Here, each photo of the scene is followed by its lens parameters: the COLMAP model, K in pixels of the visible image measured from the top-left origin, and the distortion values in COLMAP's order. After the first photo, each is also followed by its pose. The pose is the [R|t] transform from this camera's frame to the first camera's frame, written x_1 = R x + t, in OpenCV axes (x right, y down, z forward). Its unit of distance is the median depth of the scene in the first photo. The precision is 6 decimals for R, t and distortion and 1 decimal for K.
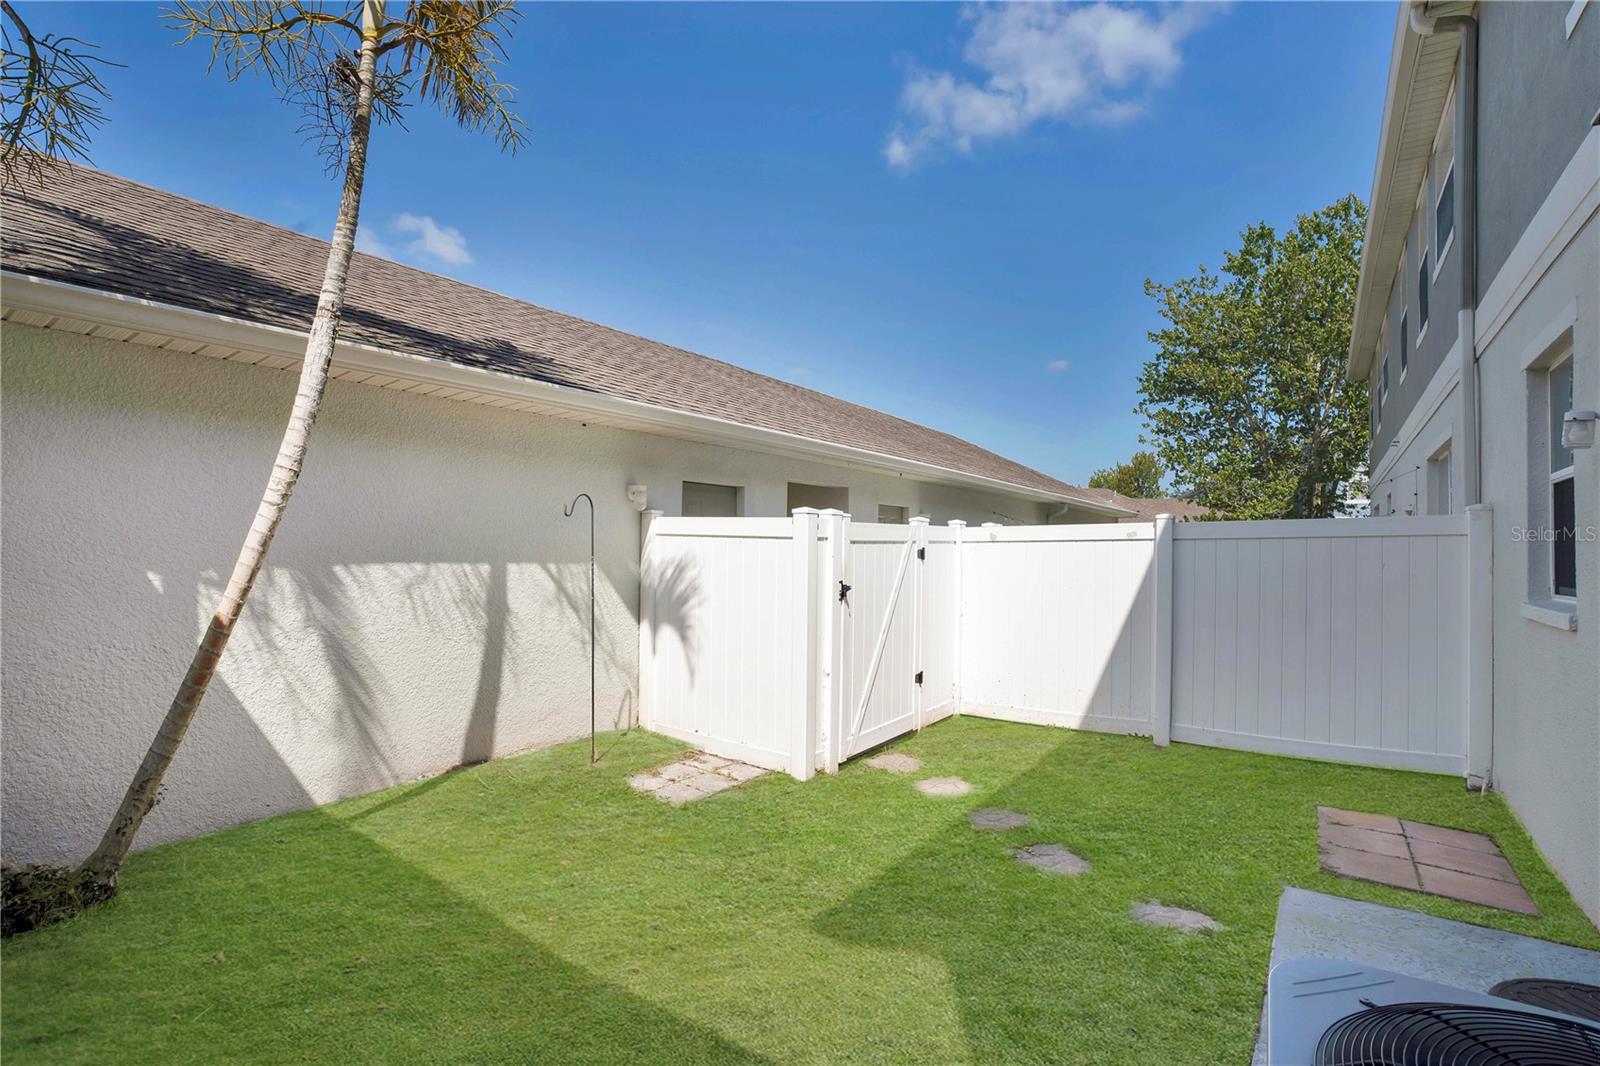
lens RADIAL K [[737.7, 0, 791.4], [0, 737.7, 527.0], [0, 0, 1]] dist [-0.073784, 0.027592]
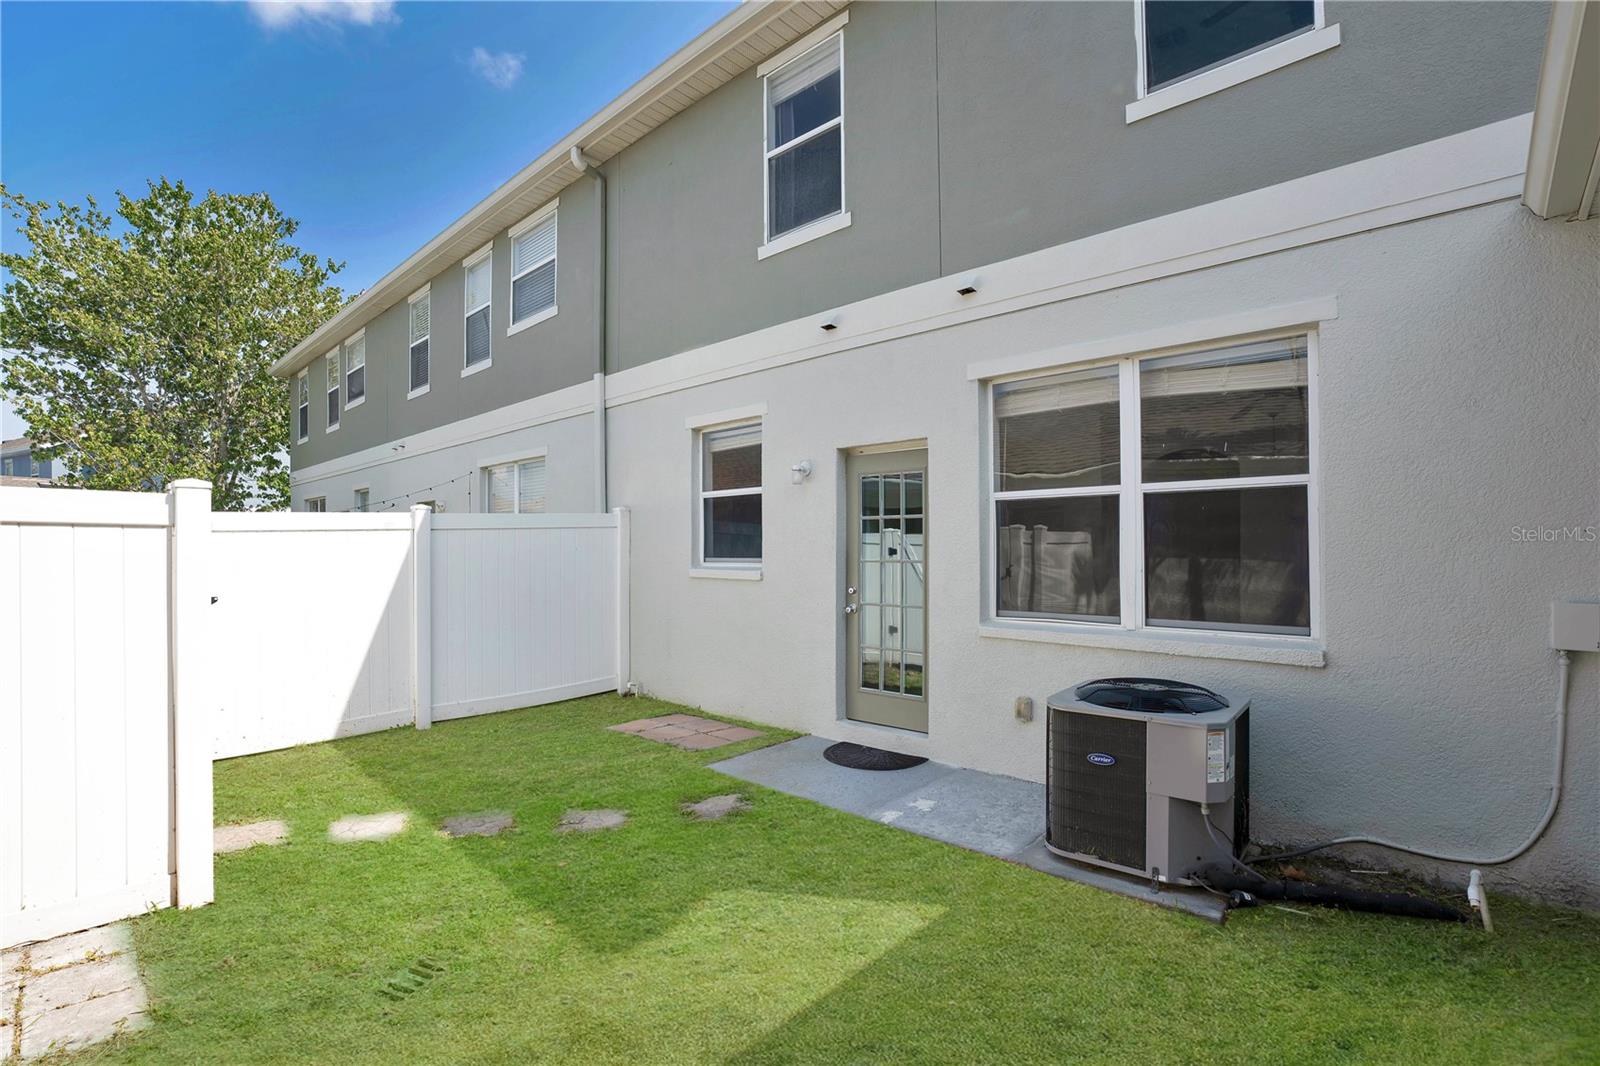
lens RADIAL K [[737.7, 0, 791.4], [0, 737.7, 527.0], [0, 0, 1]] dist [-0.073784, 0.027592]
pose [[0.154672, 0.006205, 0.987946, -0.528150], [-0.019341, 0.999808, -0.003252, 0.007698], [-0.987776, -0.018605, 0.154763, 0.403956]]
